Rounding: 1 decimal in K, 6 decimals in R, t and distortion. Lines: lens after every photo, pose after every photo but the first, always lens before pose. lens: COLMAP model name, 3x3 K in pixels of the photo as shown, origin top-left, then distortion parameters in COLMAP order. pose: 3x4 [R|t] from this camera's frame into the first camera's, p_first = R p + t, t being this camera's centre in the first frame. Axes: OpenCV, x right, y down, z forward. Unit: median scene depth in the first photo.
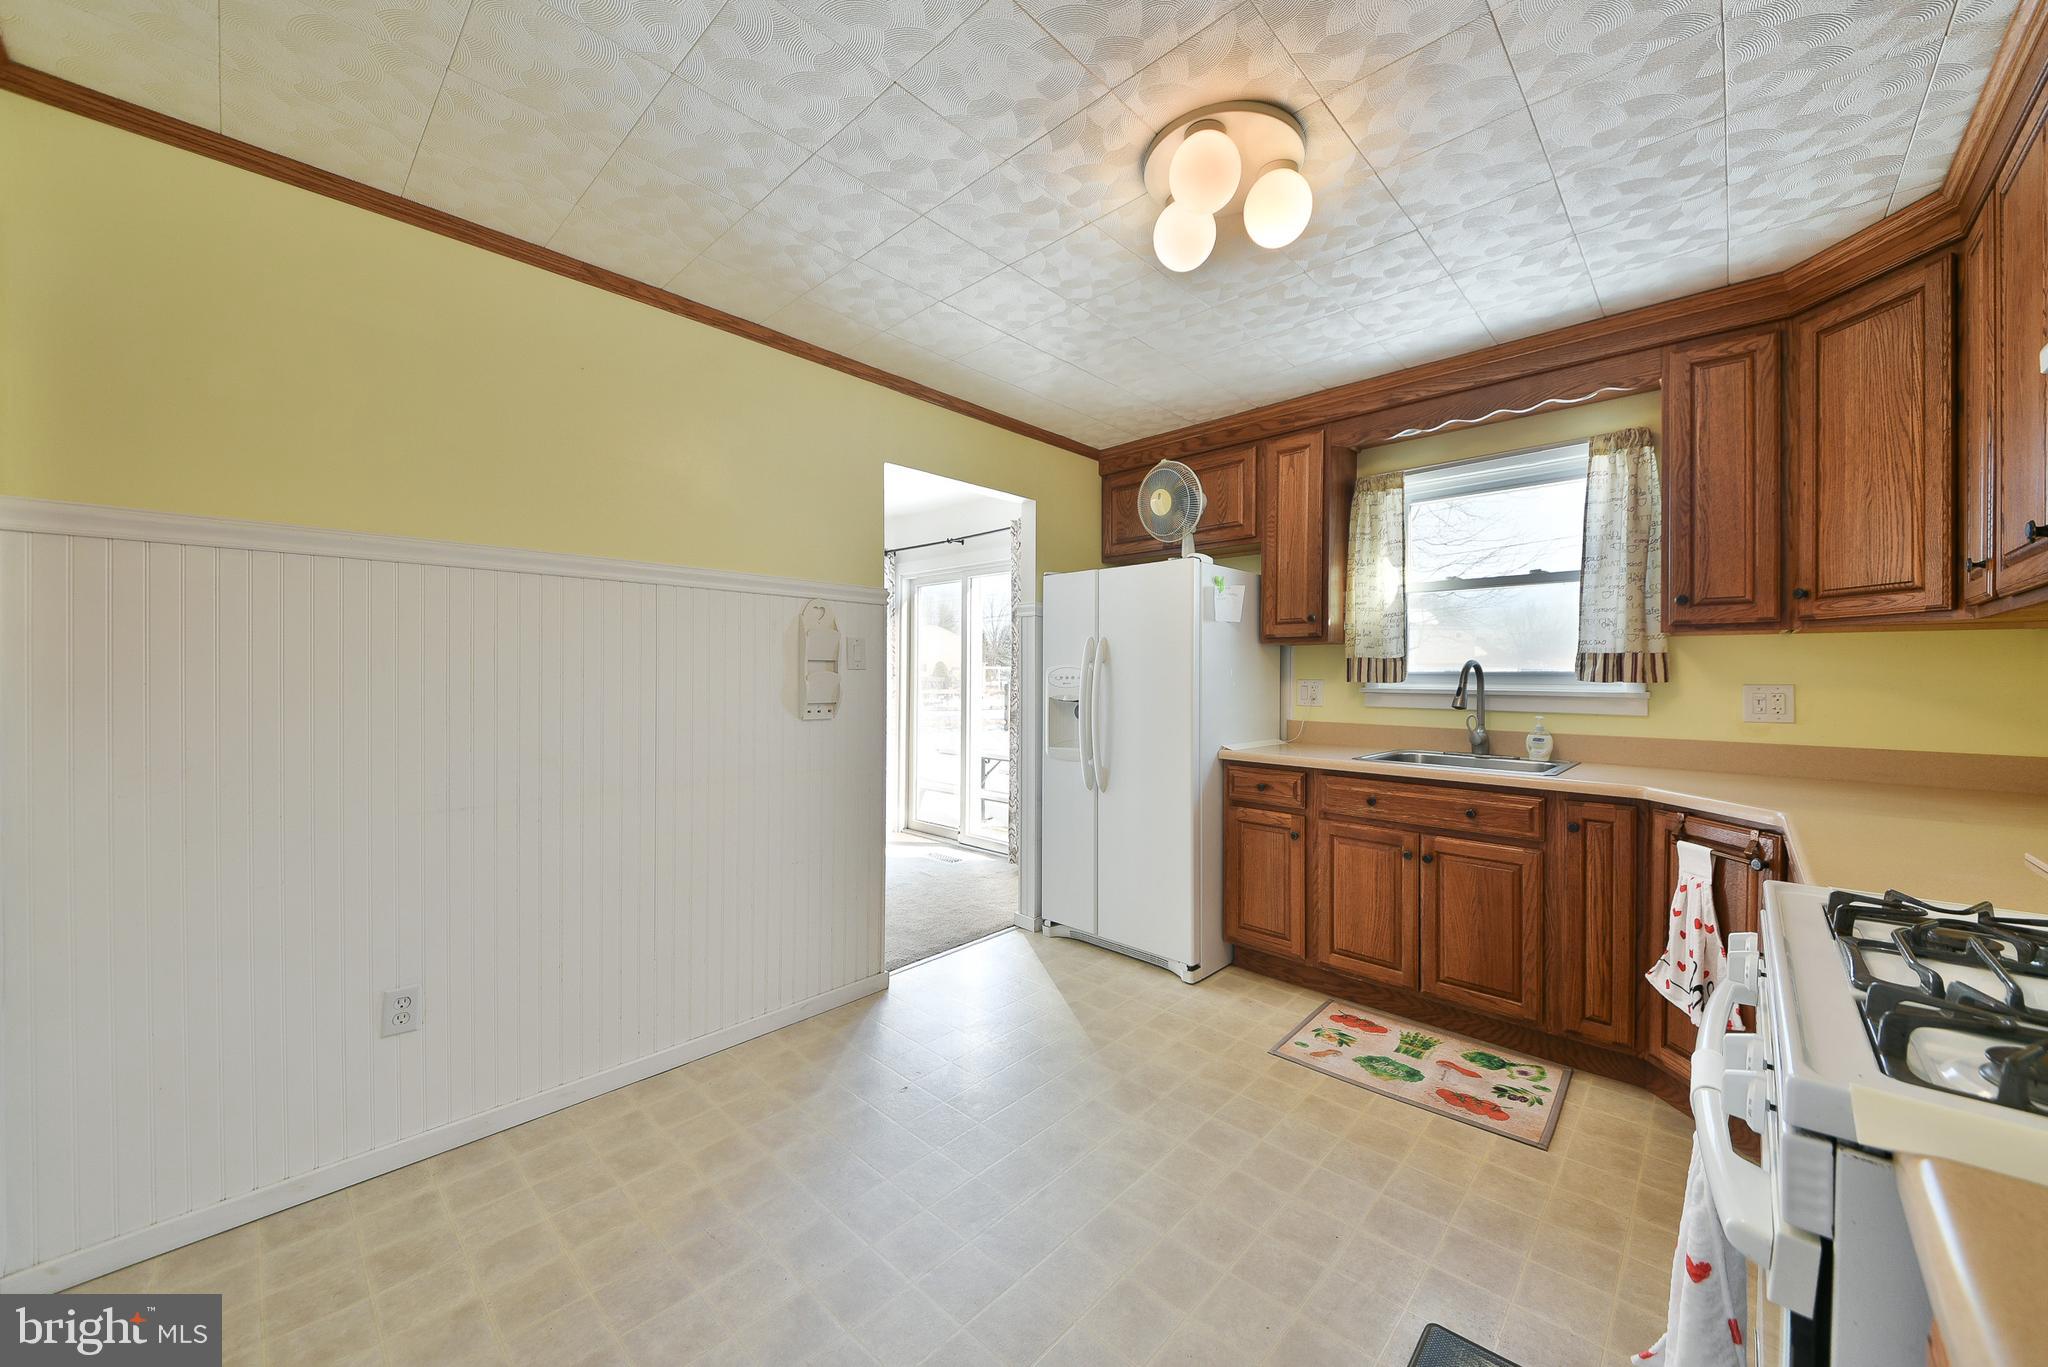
lens RADIAL K [[734.4, 0, 1031.8], [0, 734.4, 673.8], [0, 0, 1]] dist [0.000307, -0.001198]
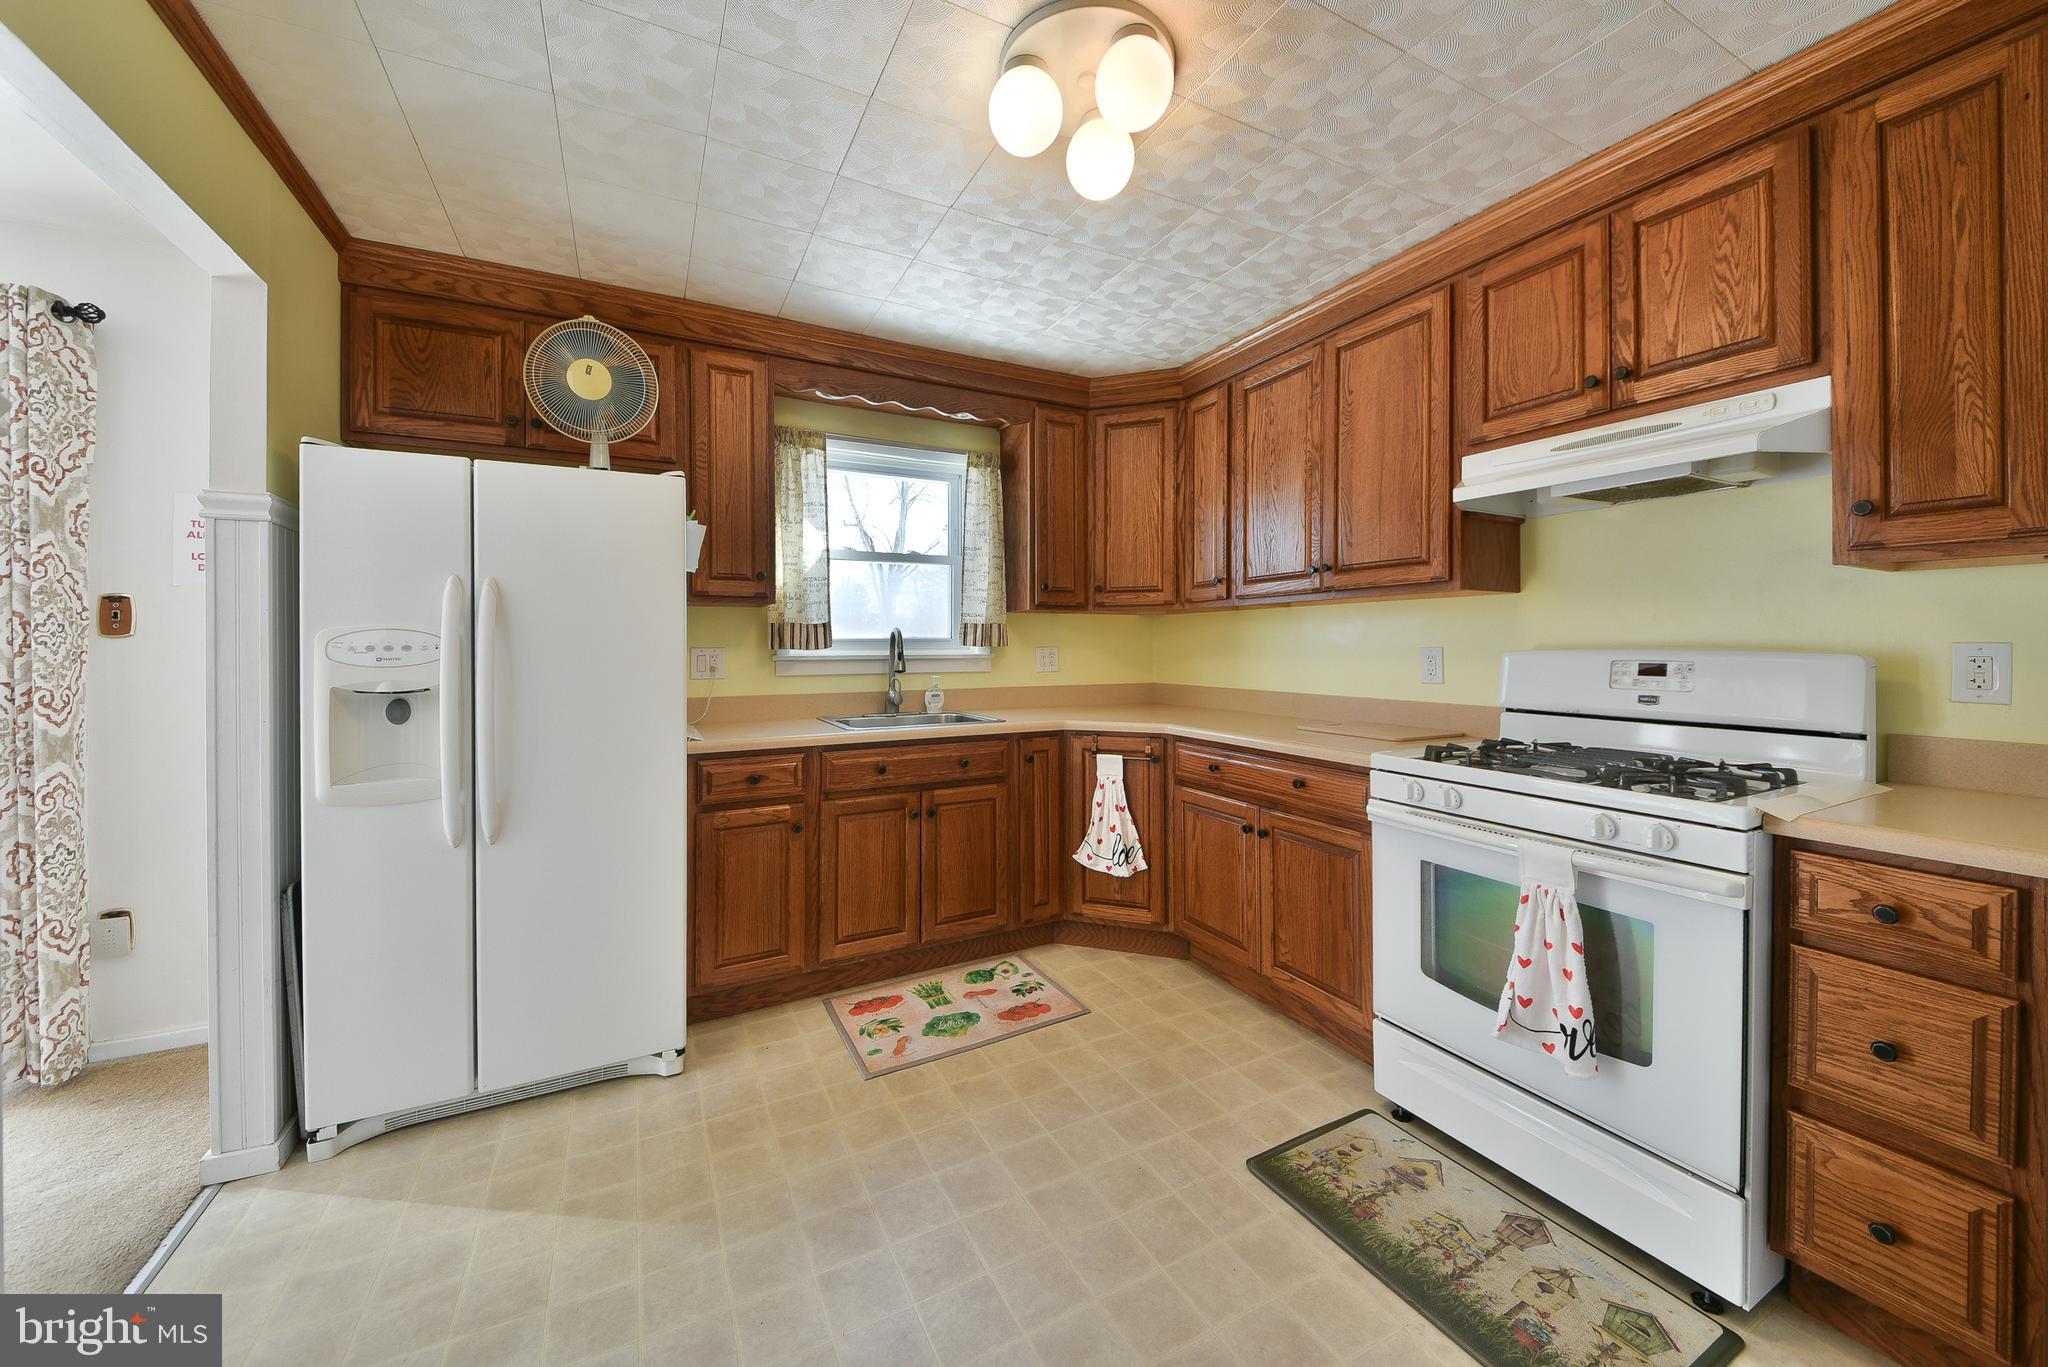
lens RADIAL K [[734.4, 0, 1023.4], [0, 734.4, 648.5], [0, 0, 1]] dist [0.000307, -0.001198]
pose [[0.323616, -0.005346, 0.946174, -0.400218], [0.007484, 0.999967, 0.003090, 0.011819], [-0.946159, 0.006081, 0.323645, 0.514883]]
